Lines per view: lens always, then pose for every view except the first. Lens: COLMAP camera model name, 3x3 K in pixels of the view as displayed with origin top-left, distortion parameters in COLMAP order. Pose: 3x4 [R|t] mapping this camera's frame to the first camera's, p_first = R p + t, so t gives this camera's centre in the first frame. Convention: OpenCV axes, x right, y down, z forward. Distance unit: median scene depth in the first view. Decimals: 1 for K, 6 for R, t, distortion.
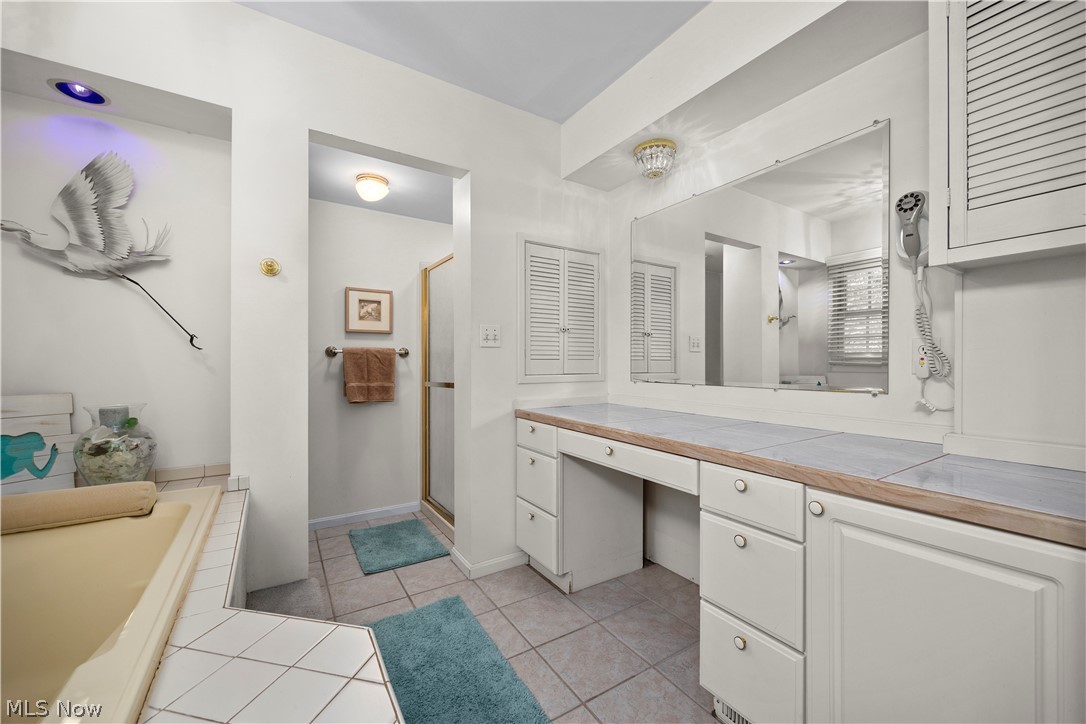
lens RADIAL K [[423.1, 0, 545.1], [0, 423.1, 368.1], [0, 0, 1]] dist [-0.001605, 0.000582]
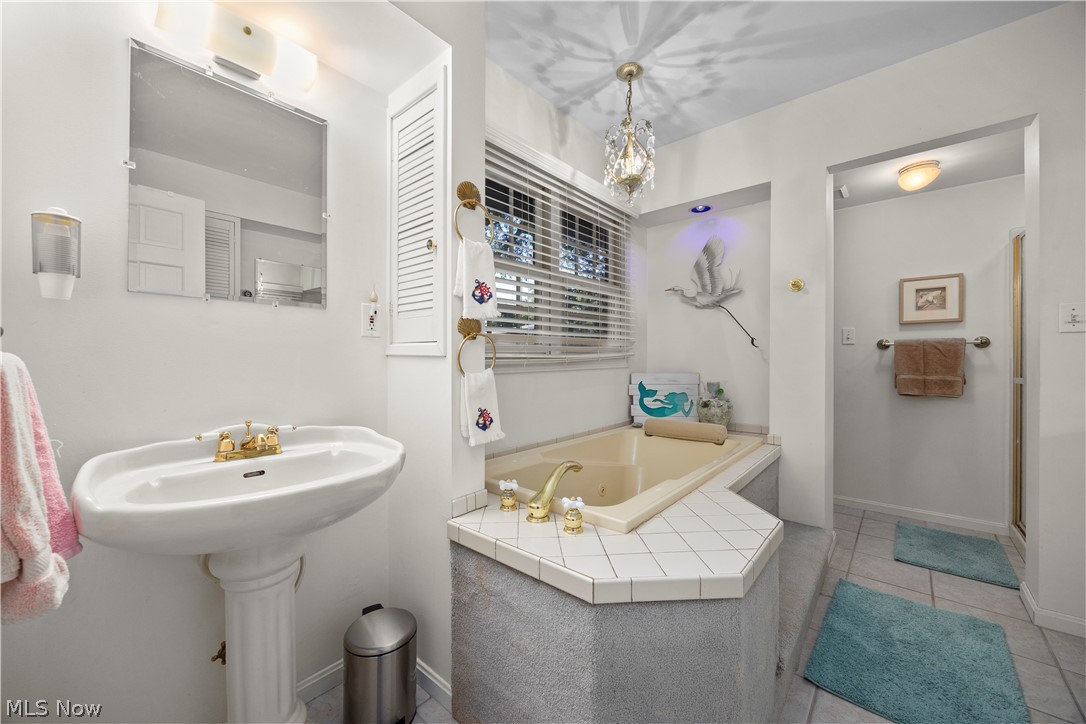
lens RADIAL K [[423.1, 0, 544.0], [0, 423.1, 360.3], [0, 0, 1]] dist [-0.001605, 0.000582]
pose [[0.285317, 0.002267, -0.958430, 0.304520], [-0.003595, 0.999993, 0.001295, 0.002299], [0.958426, 0.003076, 0.285323, -0.113607]]
